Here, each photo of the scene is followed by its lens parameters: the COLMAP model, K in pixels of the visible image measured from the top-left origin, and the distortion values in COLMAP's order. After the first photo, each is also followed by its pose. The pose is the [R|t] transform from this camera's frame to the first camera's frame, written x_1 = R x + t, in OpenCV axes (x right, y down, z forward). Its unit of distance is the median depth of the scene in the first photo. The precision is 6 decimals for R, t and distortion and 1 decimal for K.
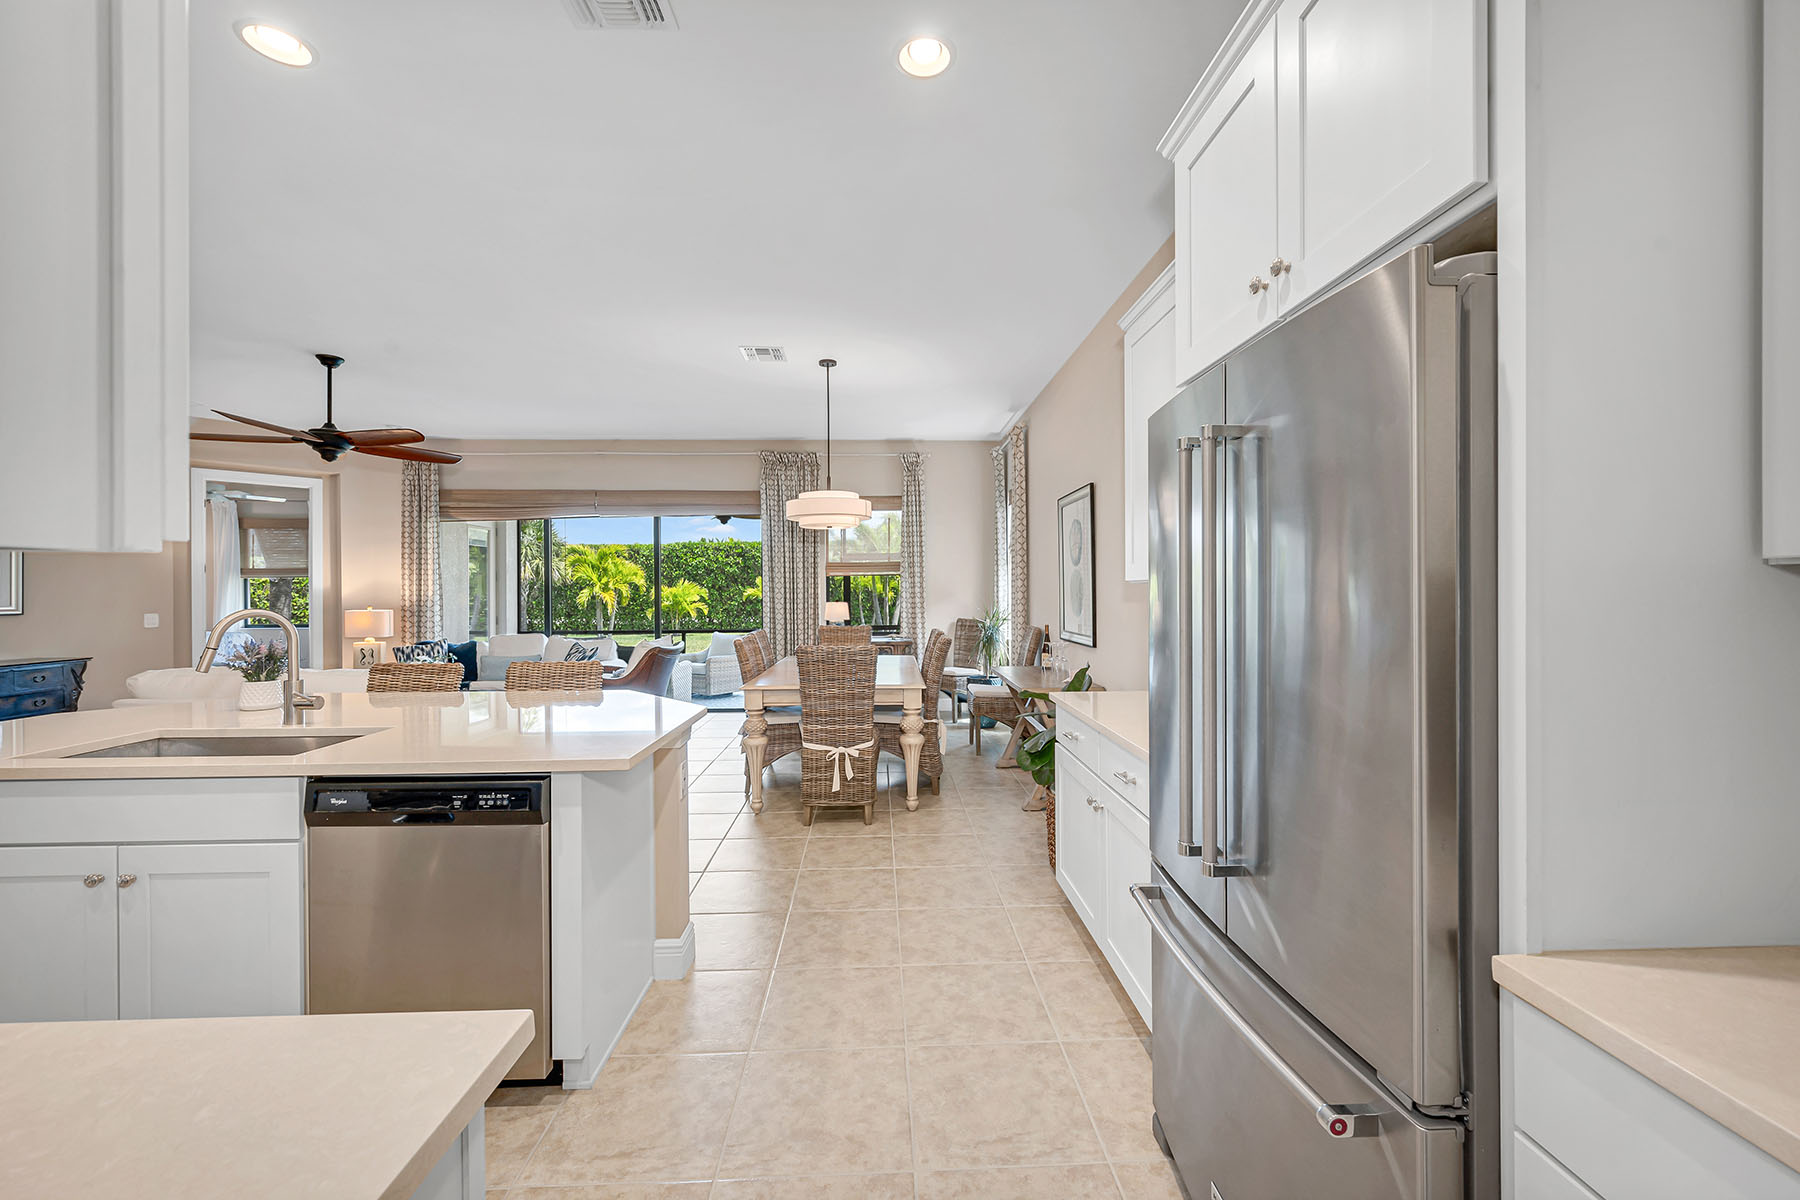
lens RADIAL K [[718.4, 0, 906.2], [0, 718.4, 592.8], [0, 0, 1]] dist [0.001320, 0.000065]
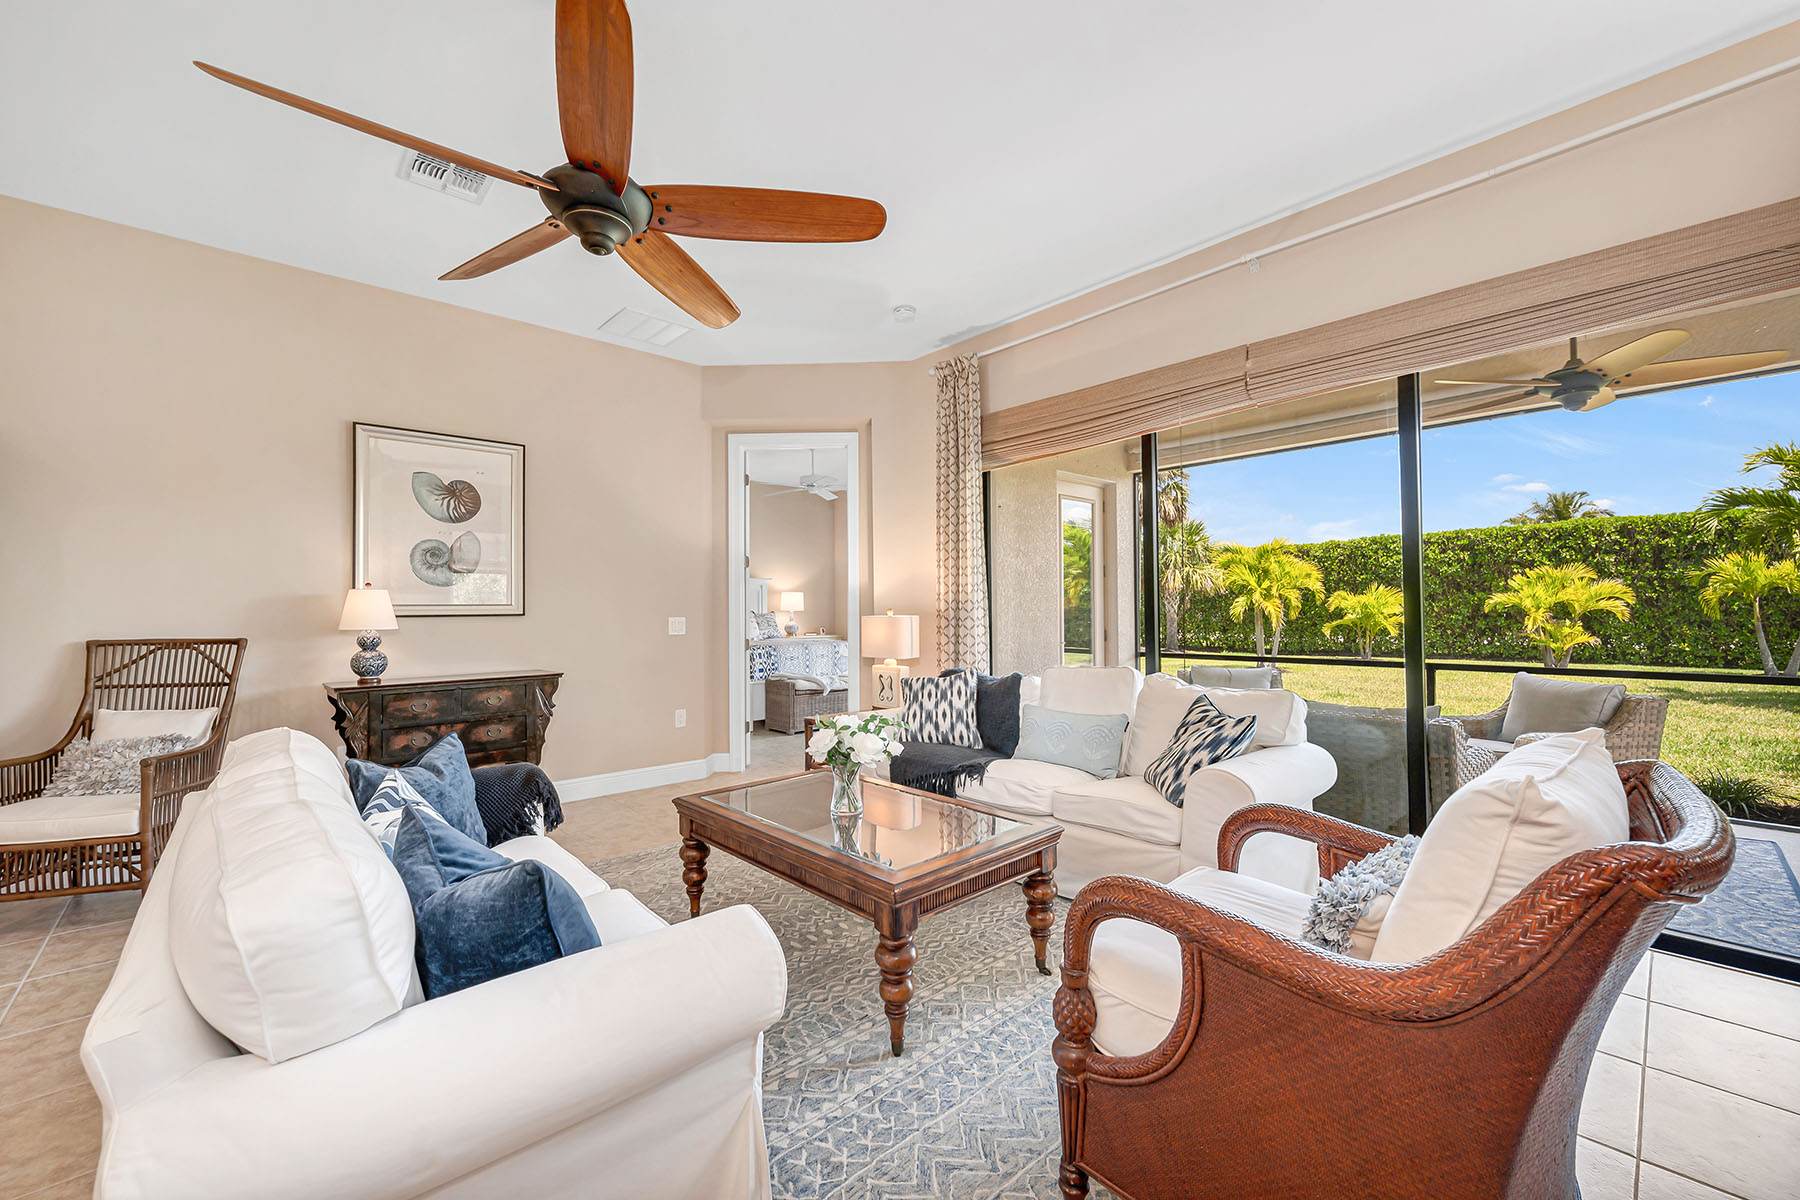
lens RADIAL K [[712.5, 0, 900.0], [0, 712.5, 600.0], [0, 0, 1]] dist [-0.000187, 0.000261]
pose [[0.644303, -0.012663, -0.764665, -0.234922], [0.004631, 0.999909, -0.012656, 0.016896], [0.764756, 0.004613, 0.644303, 0.550915]]
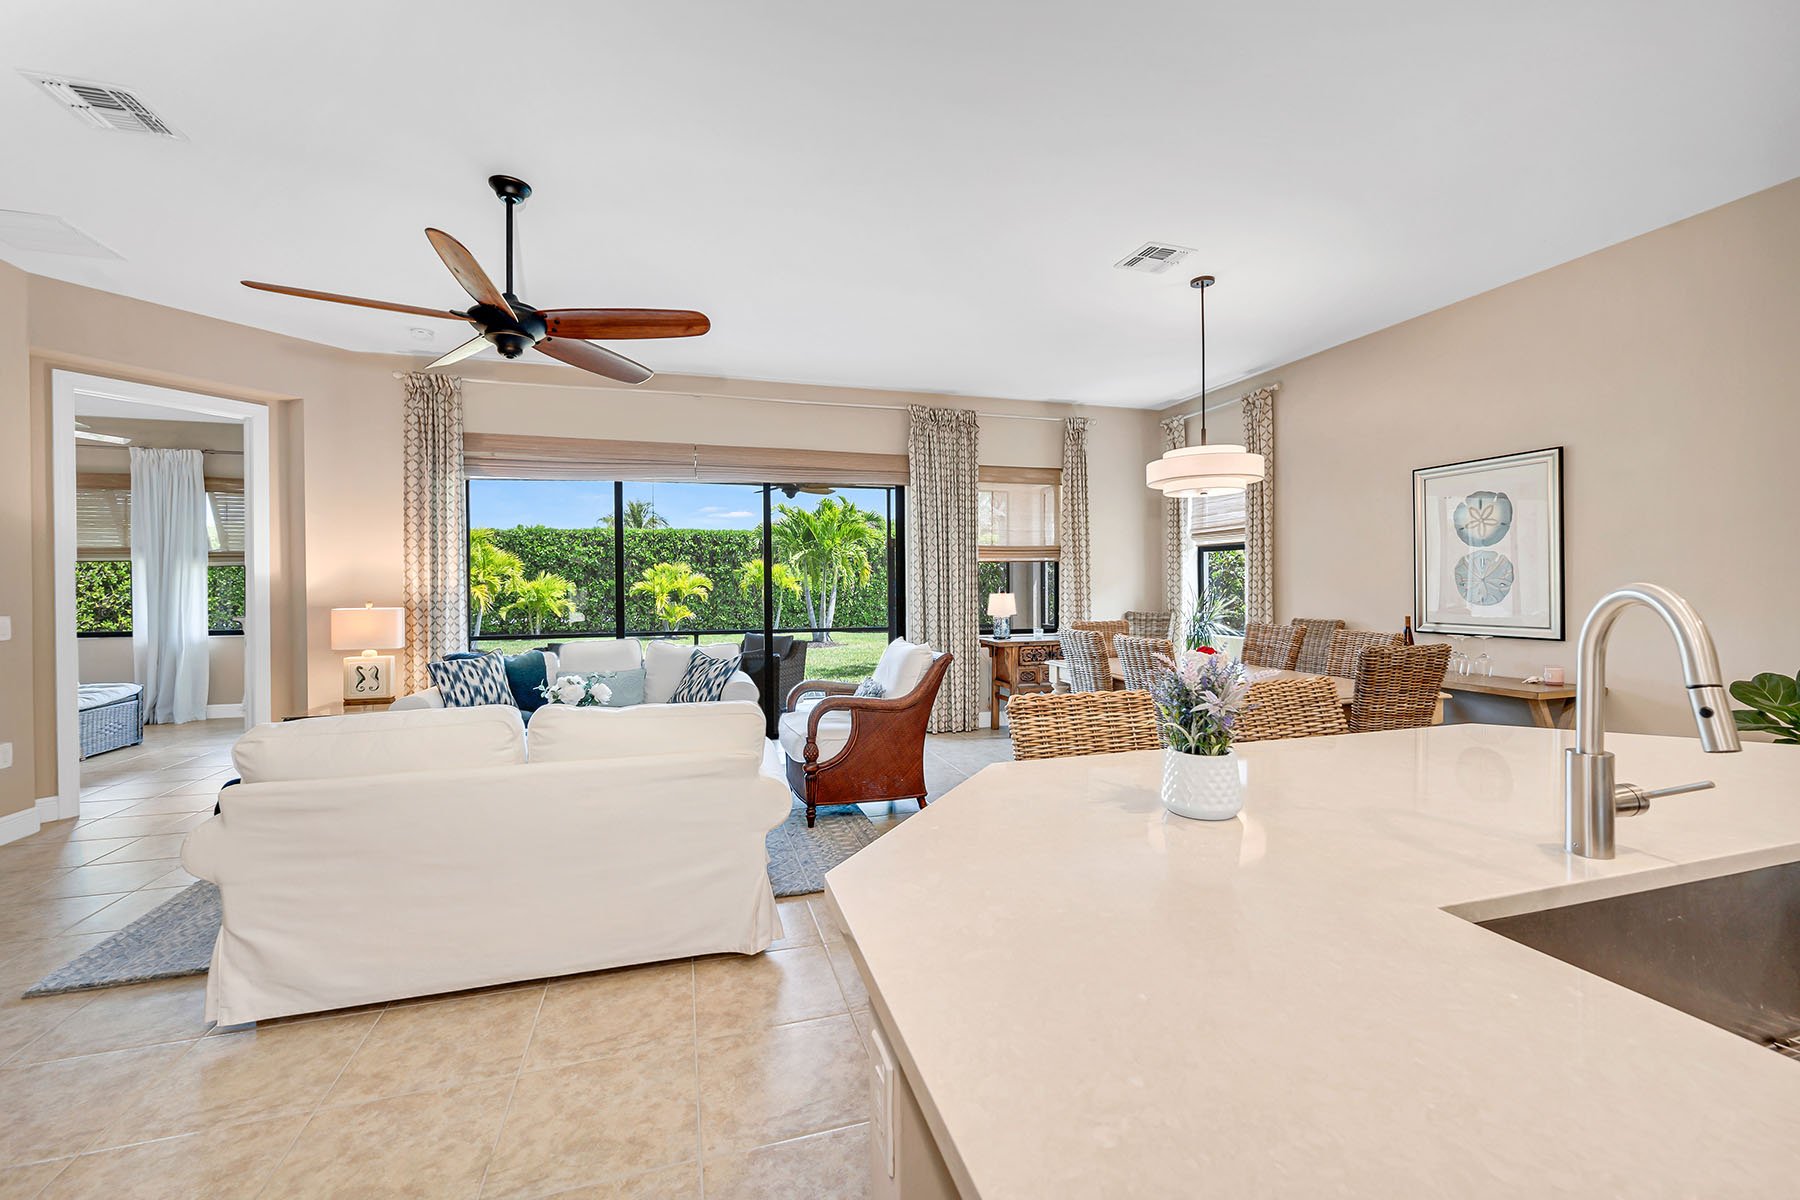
lens RADIAL K [[734.7, 0, 911.5], [0, 734.7, 587.9], [0, 0, 1]] dist [-0.000453, -0.000195]
pose [[0.966700, -0.002884, 0.255898, -0.403763], [0.003035, 0.999995, -0.000196, 0.006623], [-0.255896, 0.000966, 0.966704, 0.204686]]
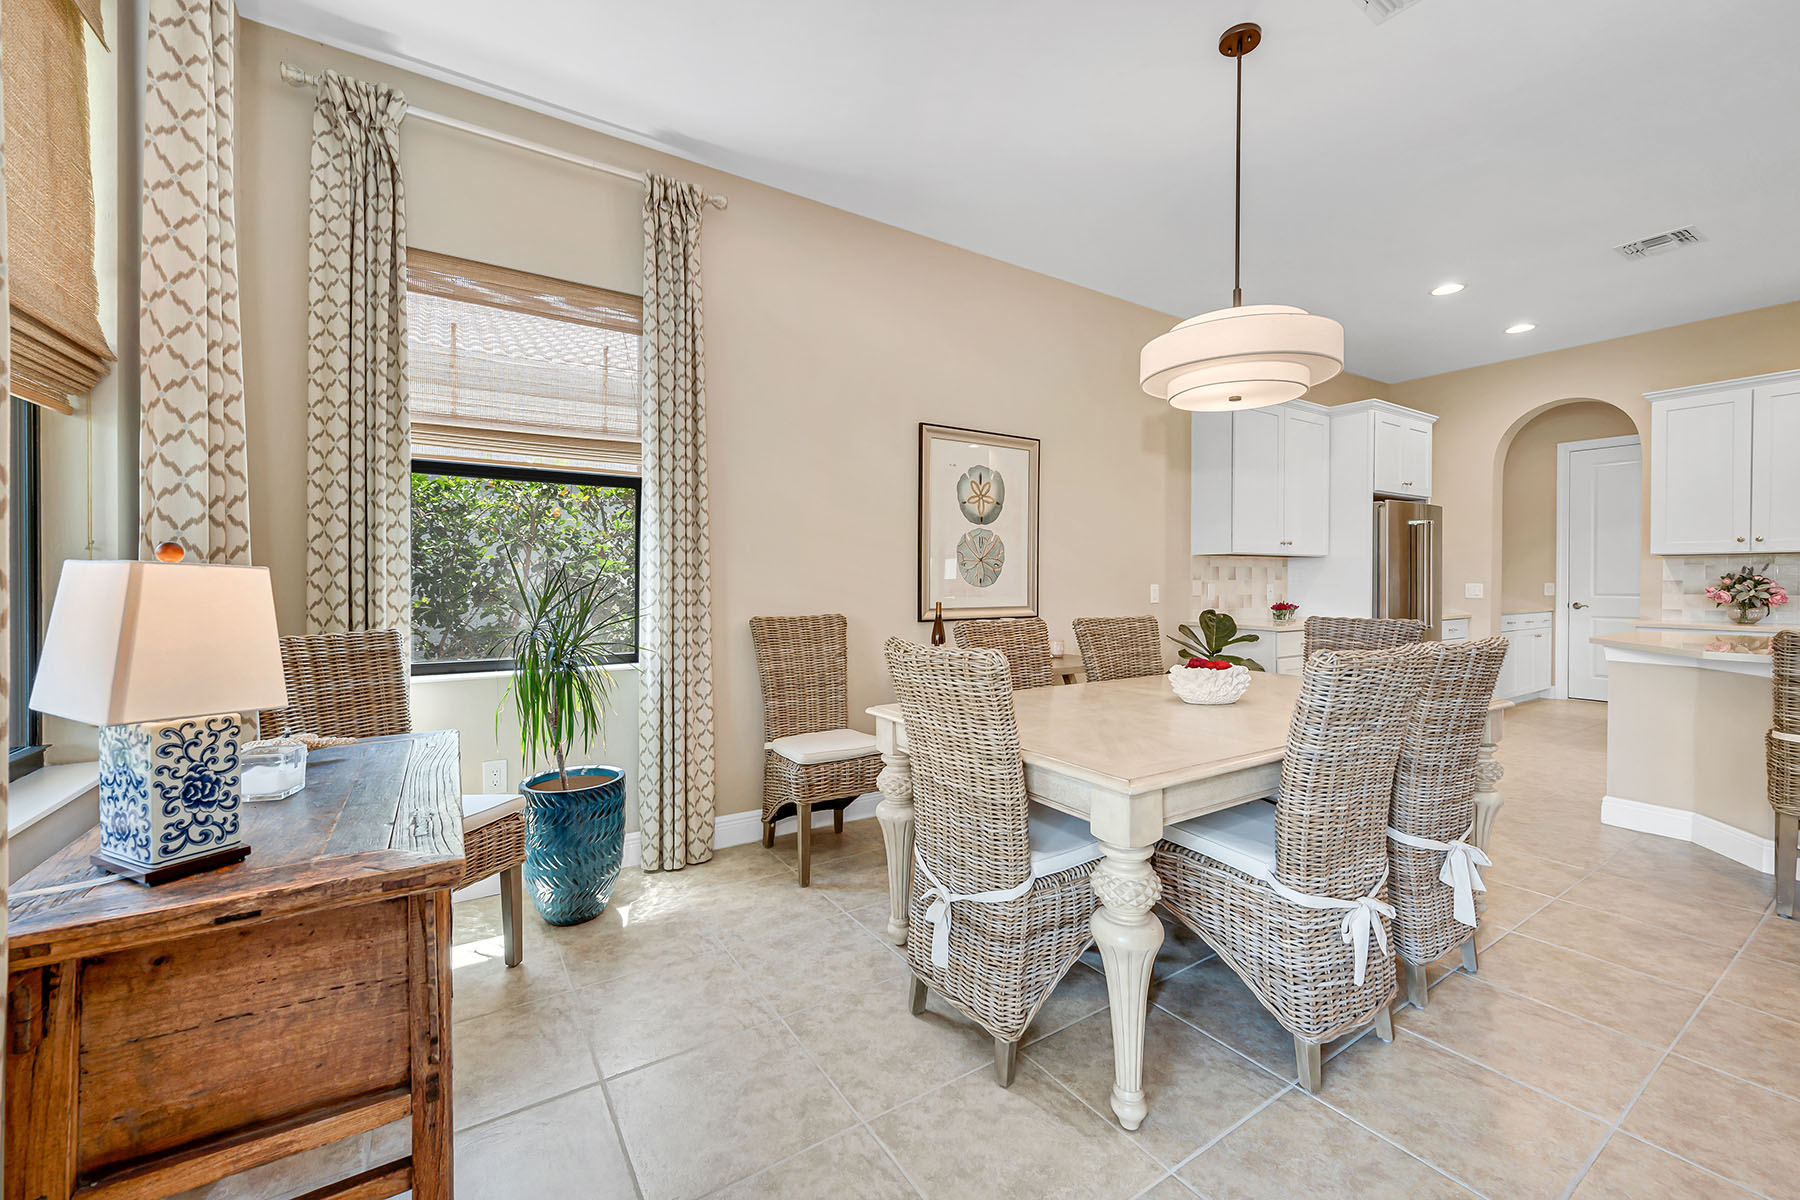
lens RADIAL K [[734.7, 0, 911.5], [0, 734.7, 587.9], [0, 0, 1]] dist [-0.000453, -0.000195]
pose [[-0.522402, -0.004192, 0.852689, -0.266612], [0.004022, 0.999965, 0.007380, 0.017494], [-0.852690, 0.007284, -0.522367, 0.936780]]
